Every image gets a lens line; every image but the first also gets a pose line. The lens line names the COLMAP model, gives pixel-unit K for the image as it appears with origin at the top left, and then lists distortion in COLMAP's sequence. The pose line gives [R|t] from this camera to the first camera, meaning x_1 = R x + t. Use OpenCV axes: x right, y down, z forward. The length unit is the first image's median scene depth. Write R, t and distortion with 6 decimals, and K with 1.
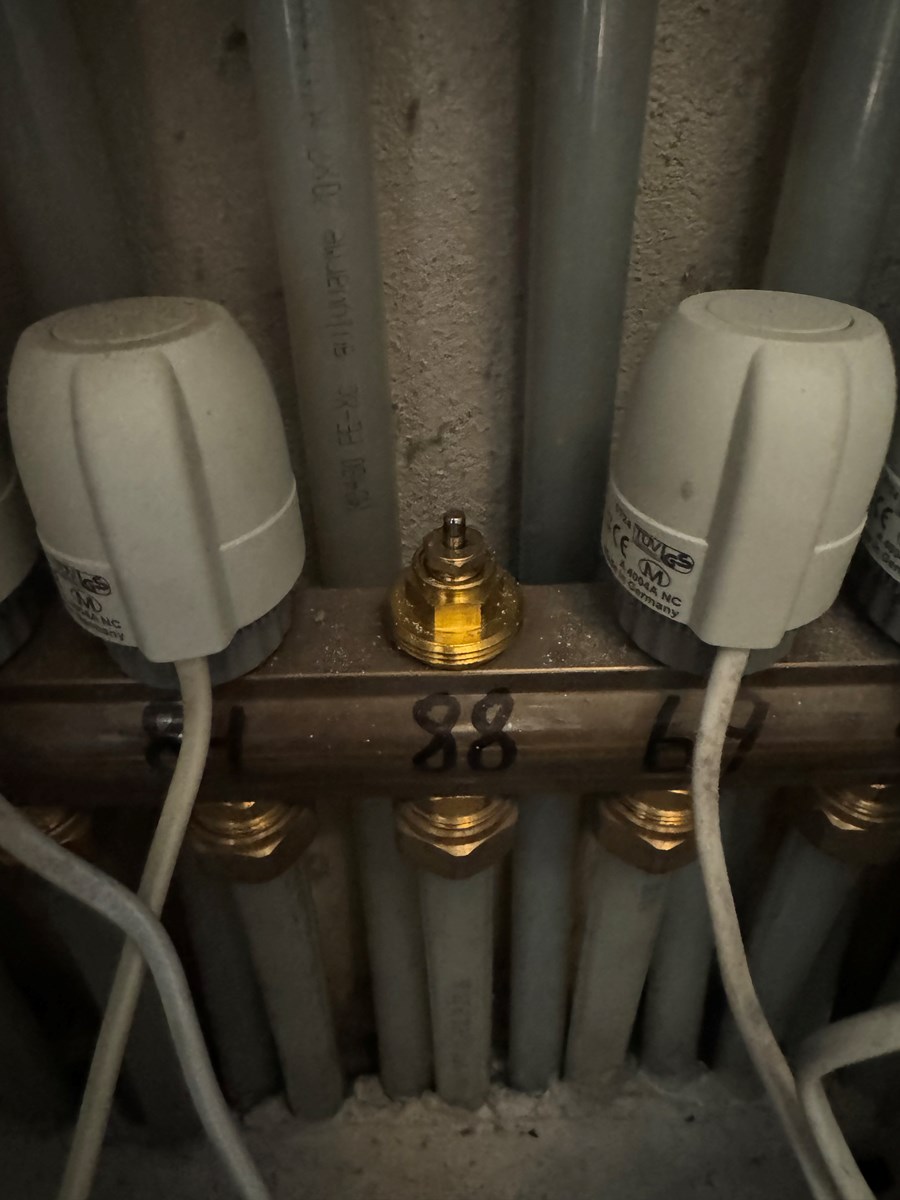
lens RADIAL K [[832.6, 0, 455.8], [0, 832.6, 549.7], [0, 0, 1]] dist [0.004047, 0.001018]
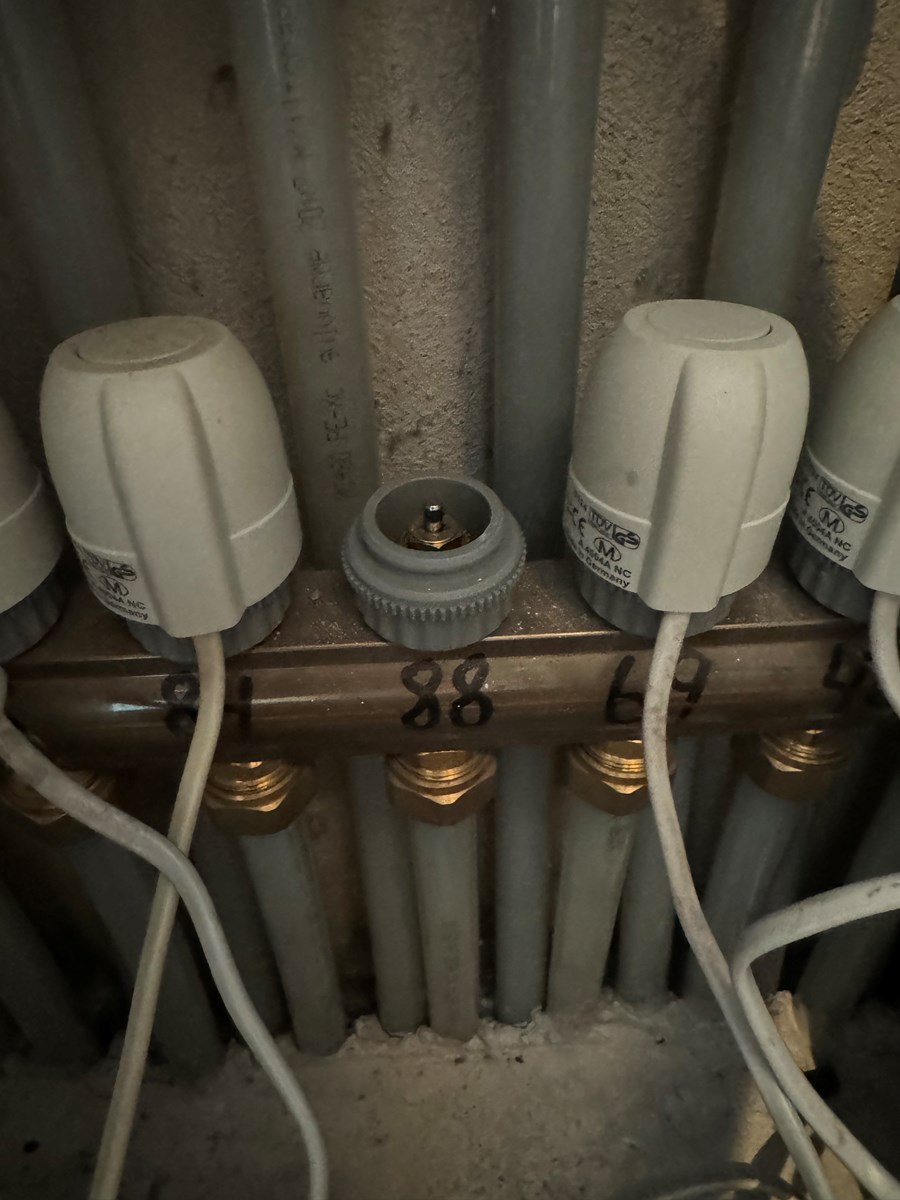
lens RADIAL K [[832.6, 0, 455.8], [0, 832.6, 549.7], [0, 0, 1]] dist [0.004047, 0.001018]
pose [[0.999451, -0.025032, 0.021702, 0.002601], [0.024486, 0.999385, 0.025092, -0.004570], [-0.022317, -0.024547, 0.999450, -0.118352]]
